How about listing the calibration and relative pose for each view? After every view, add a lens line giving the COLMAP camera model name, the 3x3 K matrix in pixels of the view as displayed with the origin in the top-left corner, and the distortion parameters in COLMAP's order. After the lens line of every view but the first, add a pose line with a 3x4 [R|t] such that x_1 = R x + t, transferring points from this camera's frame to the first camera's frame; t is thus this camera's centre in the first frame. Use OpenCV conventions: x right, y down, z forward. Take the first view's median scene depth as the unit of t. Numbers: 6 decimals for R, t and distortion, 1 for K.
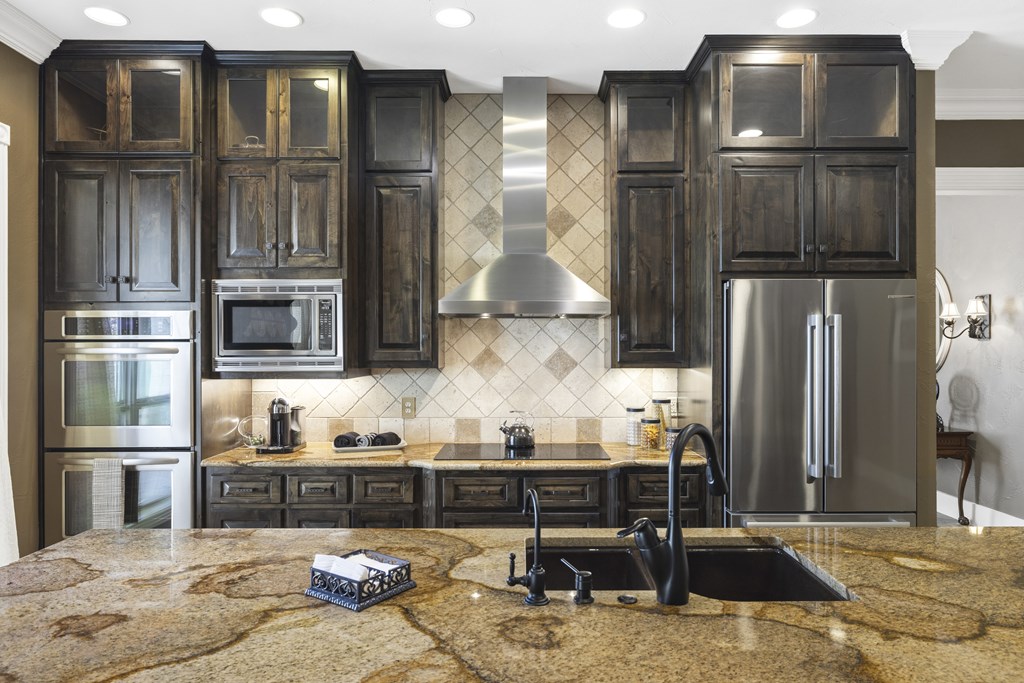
lens RADIAL K [[633.5, 0, 527.1], [0, 633.5, 345.3], [0, 0, 1]] dist [-0.000518, 0.000572]
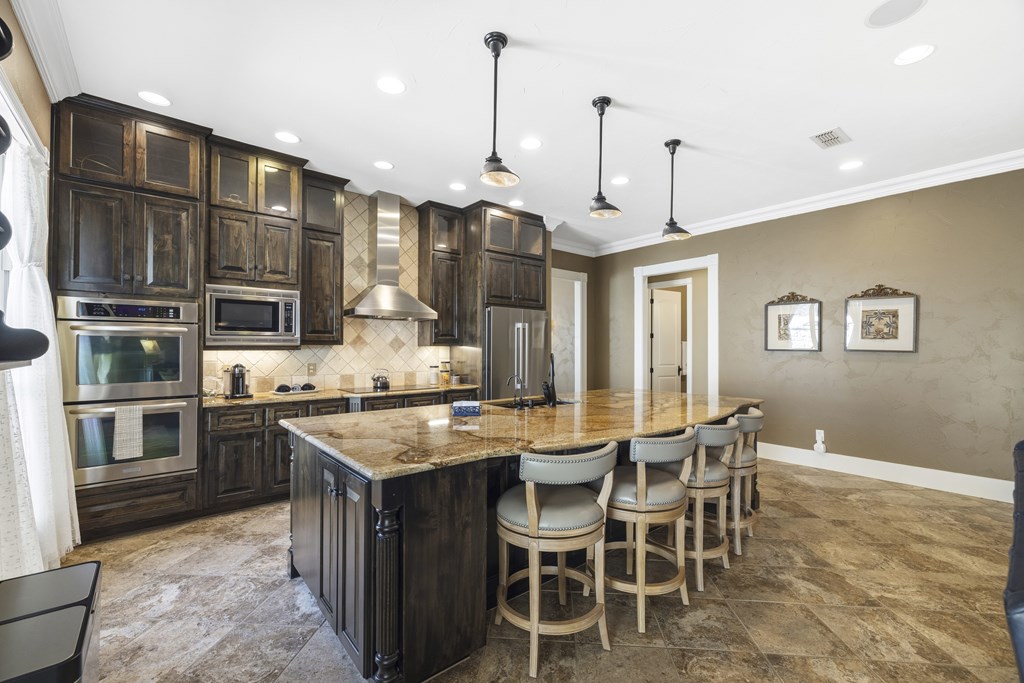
lens RADIAL K [[429.7, 0, 512.0], [0, 429.7, 341.5], [0, 0, 1]] dist [-0.000270, 0.000149]
pose [[0.770844, 0.013606, 0.636879, -0.580887], [-0.006924, 0.999892, -0.012981, 0.041420], [-0.636987, 0.005597, 0.770854, -0.250982]]
